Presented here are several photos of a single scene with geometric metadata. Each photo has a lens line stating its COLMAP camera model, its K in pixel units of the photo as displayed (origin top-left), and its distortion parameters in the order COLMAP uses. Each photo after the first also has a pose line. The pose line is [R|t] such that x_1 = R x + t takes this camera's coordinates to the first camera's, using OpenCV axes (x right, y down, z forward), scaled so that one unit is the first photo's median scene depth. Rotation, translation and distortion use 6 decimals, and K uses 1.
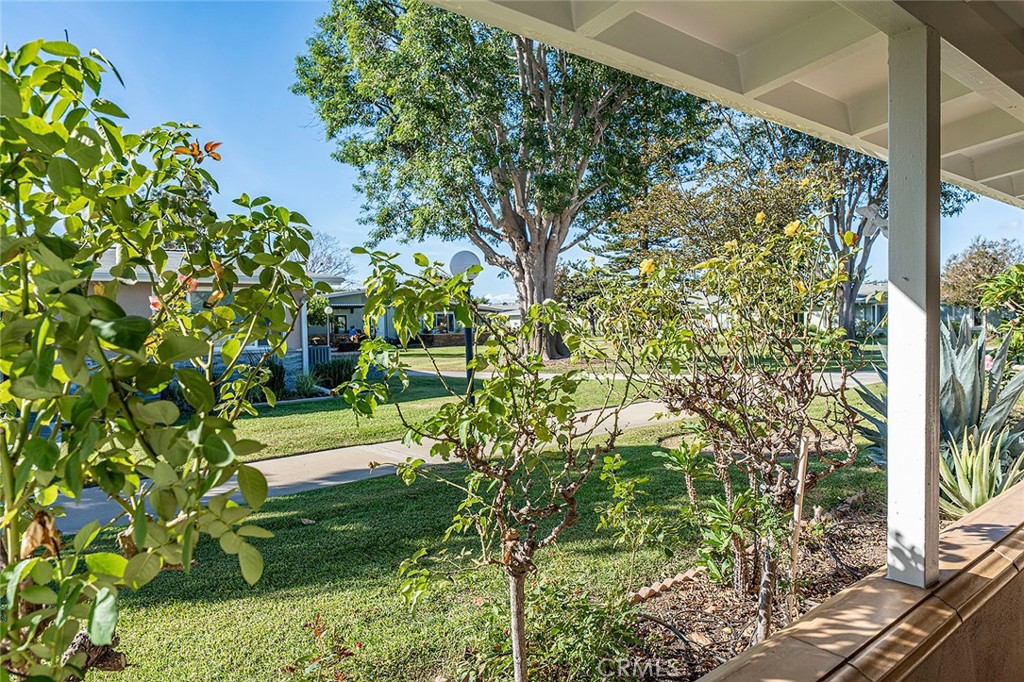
lens RADIAL K [[684.1, 0, 512.0], [0, 684.1, 341.0], [0, 0, 1]] dist [0.000010, -0.000874]
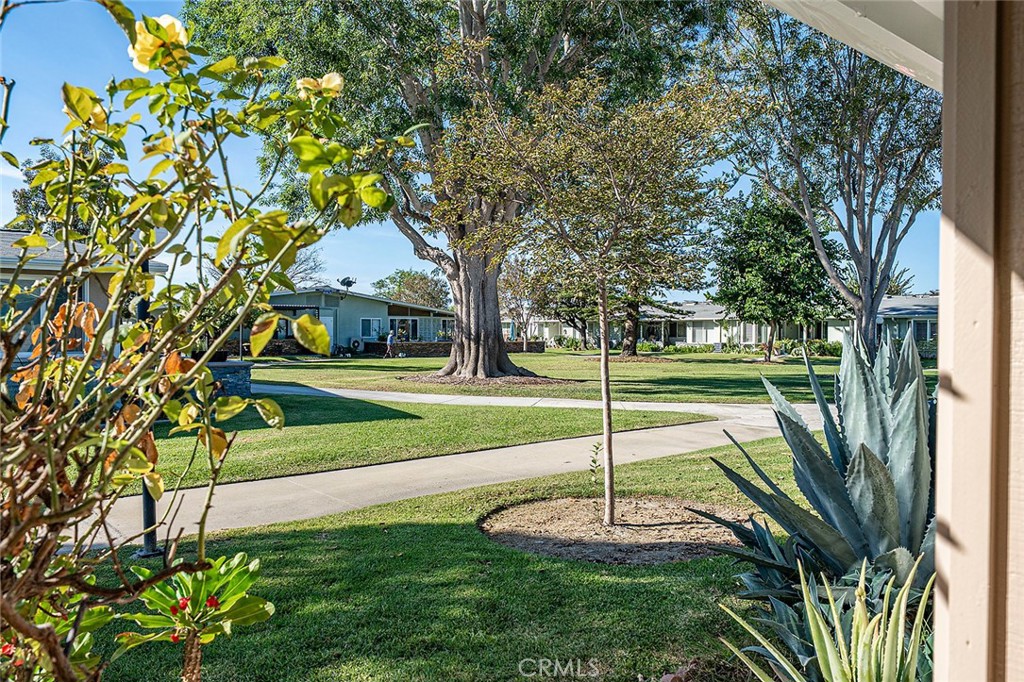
lens RADIAL K [[767.9, 0, 512.0], [0, 767.9, 341.0], [0, 0, 1]] dist [0.005479, 0.000273]
pose [[0.999701, 0.023470, -0.006836, 0.087732], [-0.023566, 0.999619, -0.014345, -0.003525], [0.006497, 0.014502, 0.999874, 0.095137]]
